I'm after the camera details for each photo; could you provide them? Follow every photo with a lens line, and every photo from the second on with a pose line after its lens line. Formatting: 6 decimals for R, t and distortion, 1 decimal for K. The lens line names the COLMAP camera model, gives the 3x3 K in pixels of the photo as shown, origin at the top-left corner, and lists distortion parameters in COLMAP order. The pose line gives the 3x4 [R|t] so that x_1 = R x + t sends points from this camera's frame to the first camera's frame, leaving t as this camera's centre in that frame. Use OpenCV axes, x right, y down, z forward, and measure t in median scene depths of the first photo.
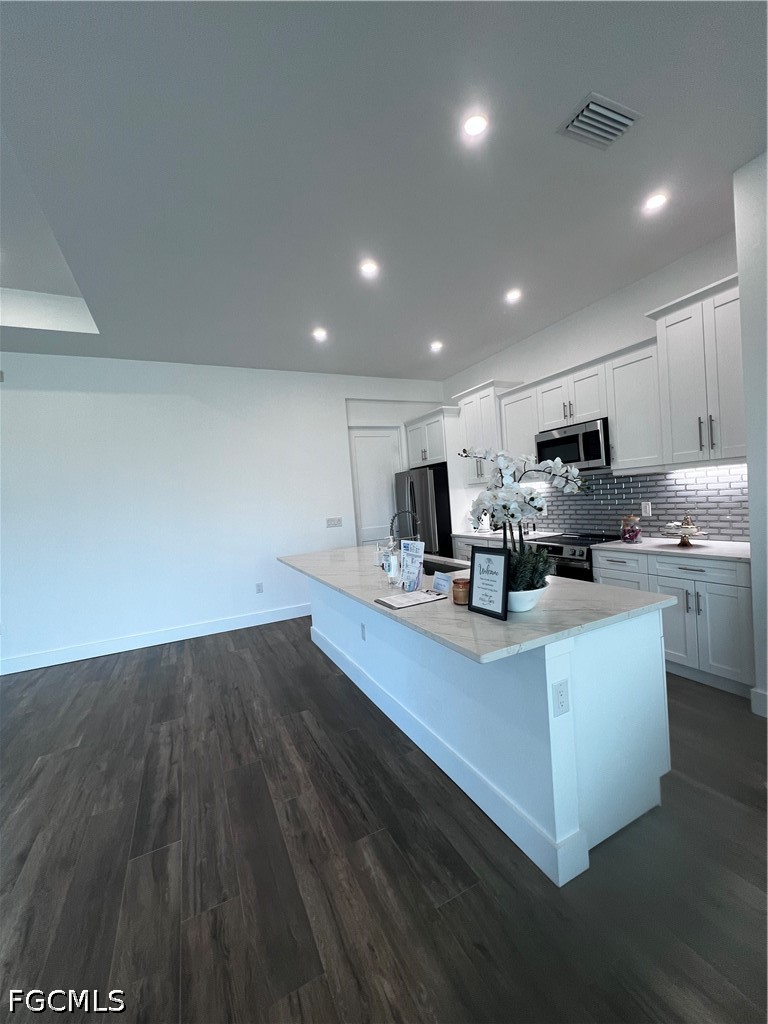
lens RADIAL K [[410.3, 0, 384.8], [0, 410.3, 511.5], [0, 0, 1]] dist [0.000147, 0.000176]
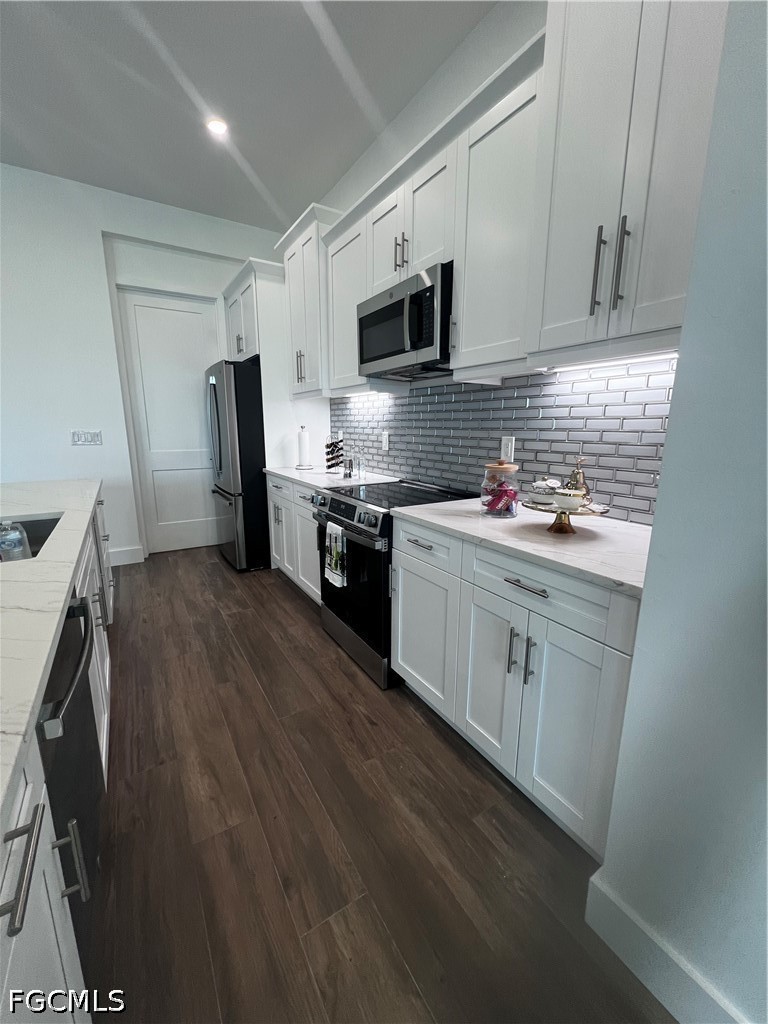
lens RADIAL K [[410.3, 0, 384.2], [0, 410.3, 510.4], [0, 0, 1]] dist [0.000147, 0.000176]
pose [[0.991614, 0.056467, 0.116249, 0.431902], [-0.075121, 0.983775, 0.162923, -0.002160], [-0.105163, -0.170289, 0.979767, 0.476137]]
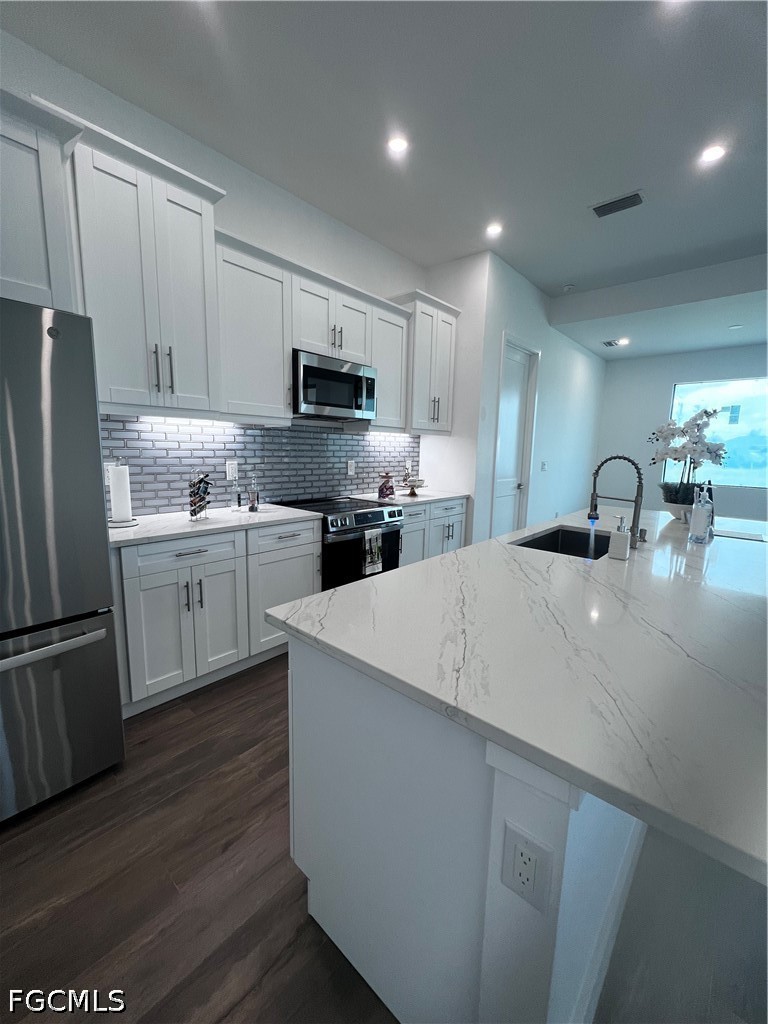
lens RADIAL K [[410.3, 0, 385.5], [0, 410.3, 511.0], [0, 0, 1]] dist [0.000147, 0.000176]
pose [[-0.377885, -0.074311, 0.922866, -0.366181], [0.035359, 0.994888, 0.094589, 0.008223], [-0.925177, 0.068376, -0.373325, 1.387681]]
